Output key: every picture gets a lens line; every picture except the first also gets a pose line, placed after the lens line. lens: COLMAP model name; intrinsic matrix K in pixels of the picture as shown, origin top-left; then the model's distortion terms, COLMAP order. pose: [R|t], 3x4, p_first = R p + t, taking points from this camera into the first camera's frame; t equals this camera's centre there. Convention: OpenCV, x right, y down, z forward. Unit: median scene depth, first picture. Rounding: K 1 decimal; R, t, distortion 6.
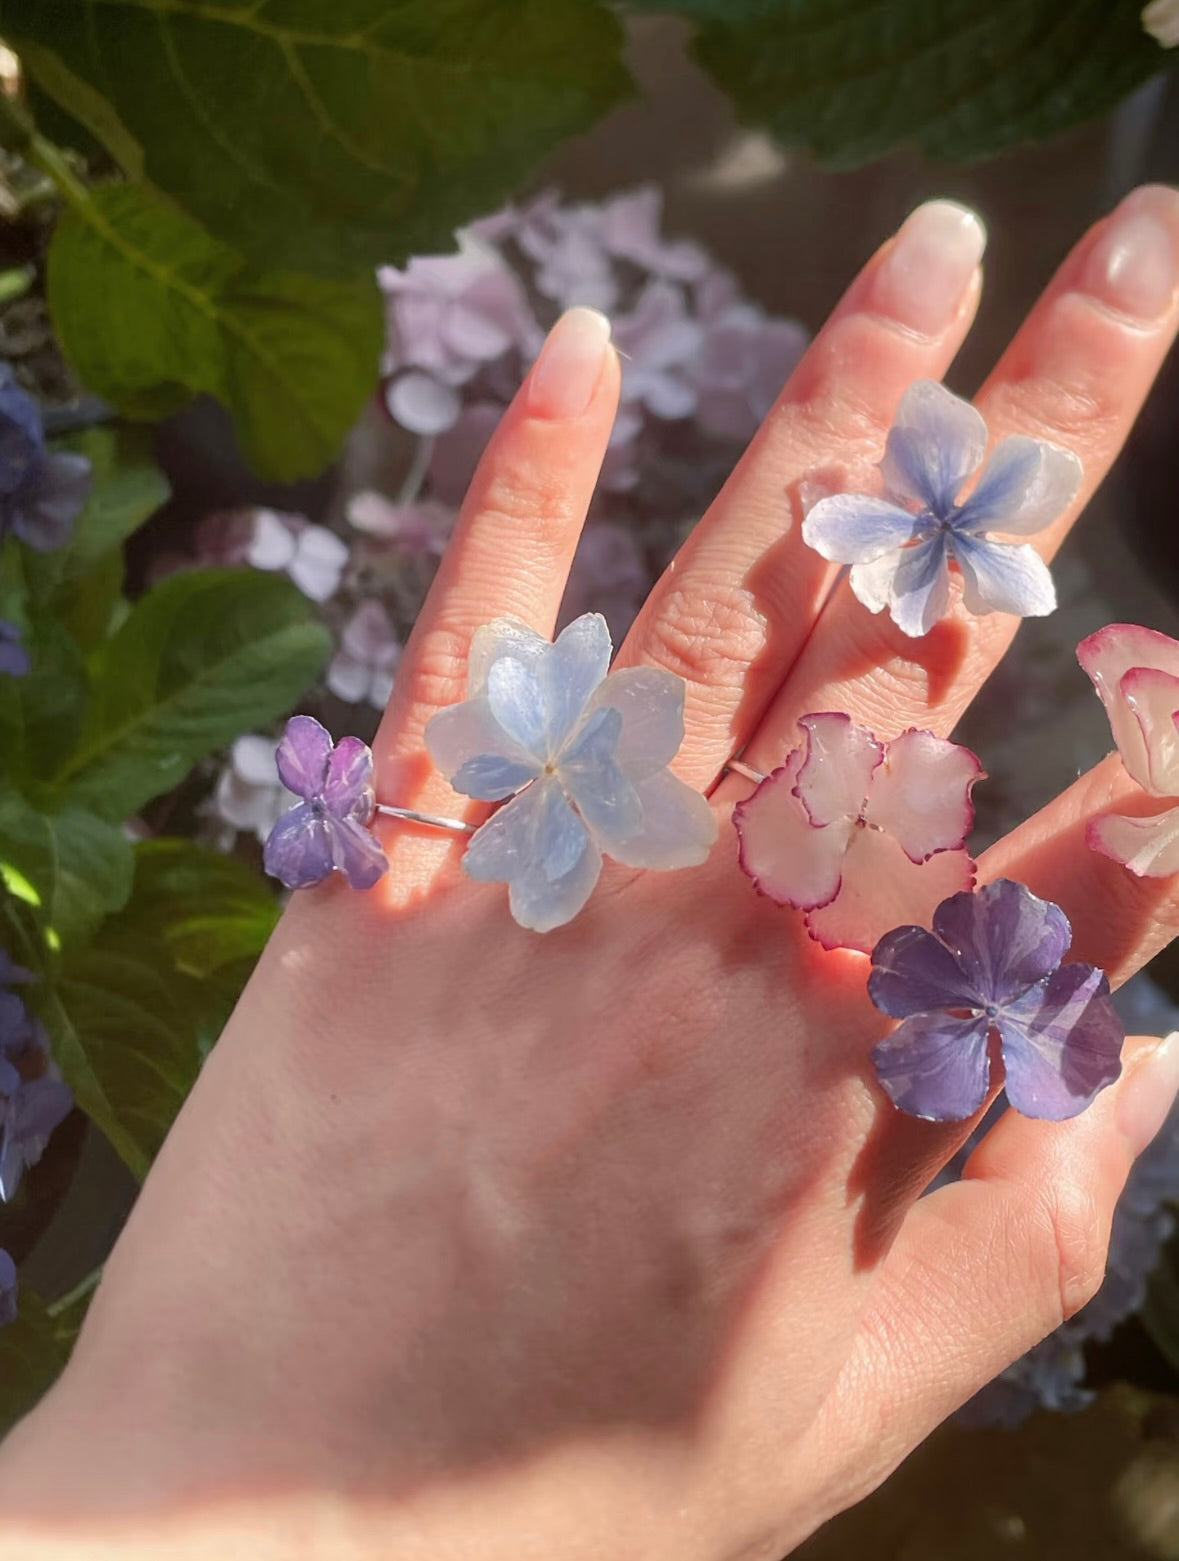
lens RADIAL K [[1704.8, 0, 592.9], [0, 1704.8, 727.7], [0, 0, 1]] dist [0.014826, 0.006267]
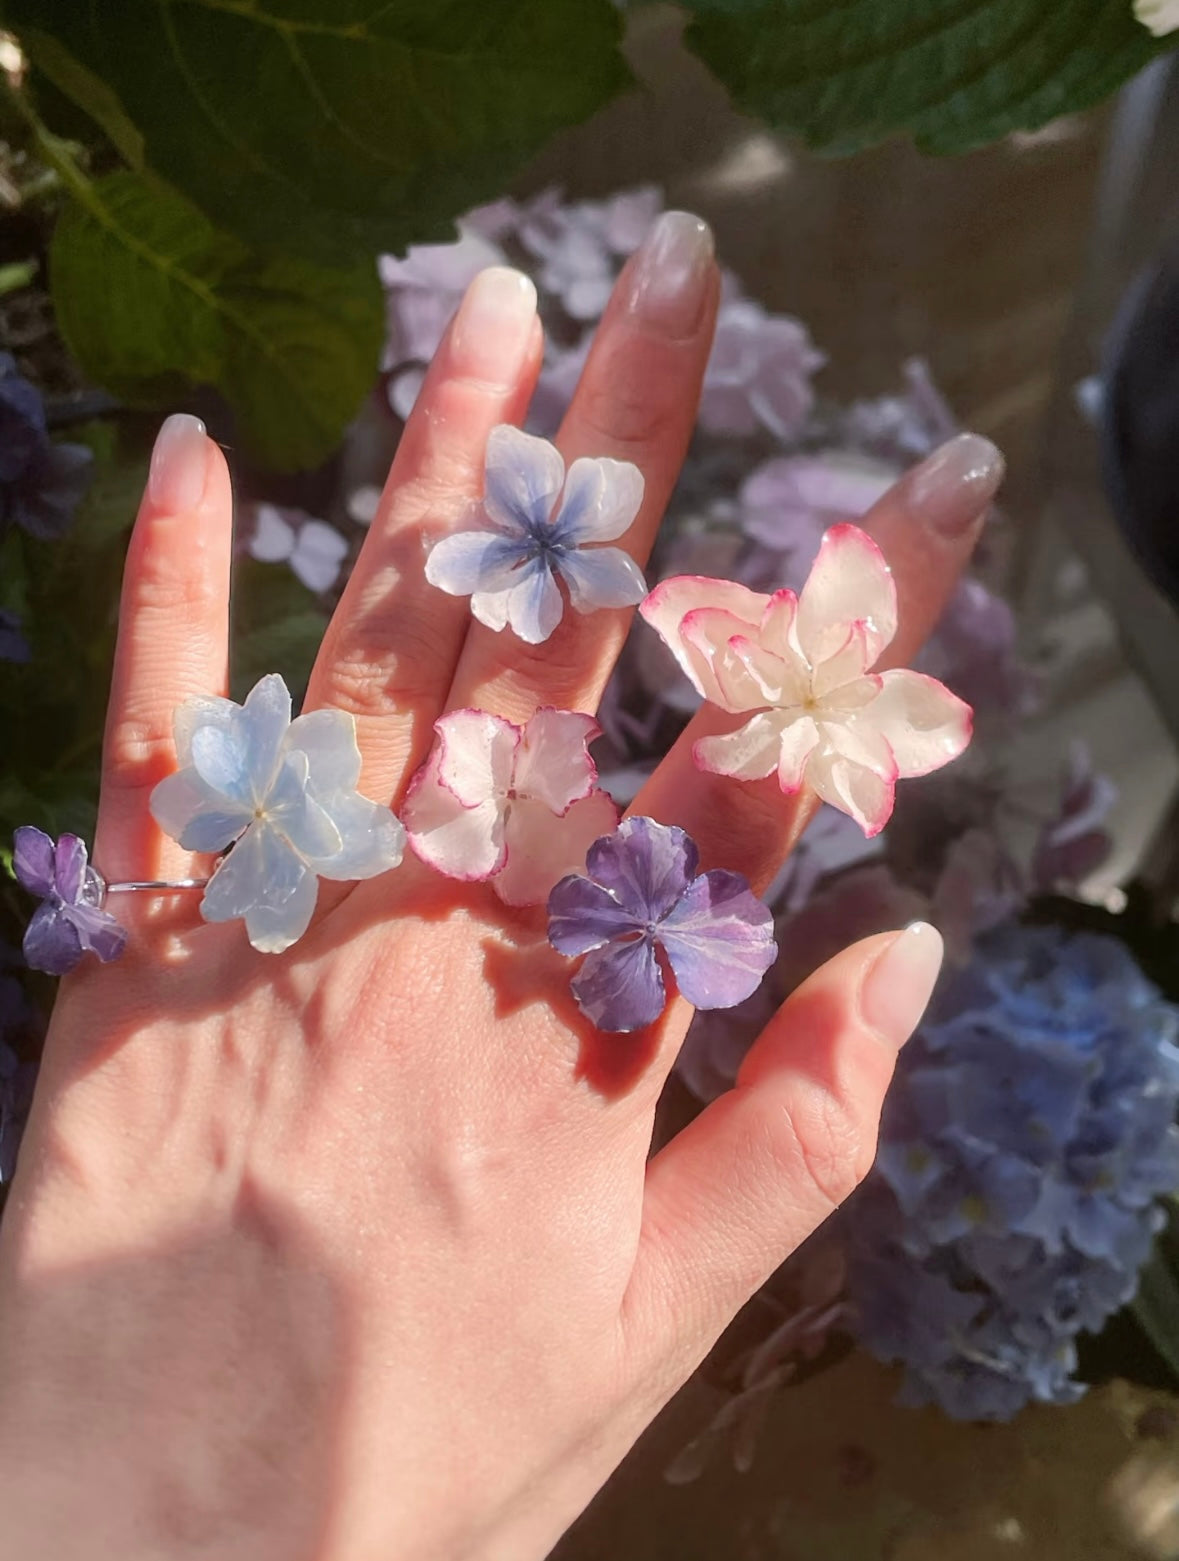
lens RADIAL K [[1704.8, 0, 592.9], [0, 1704.8, 727.7], [0, 0, 1]] dist [0.014826, 0.006267]
pose [[0.938491, -0.244389, 0.243945, -0.074534], [0.246430, 0.968897, 0.022611, -0.001642], [-0.241883, 0.038895, 0.969526, -0.162522]]
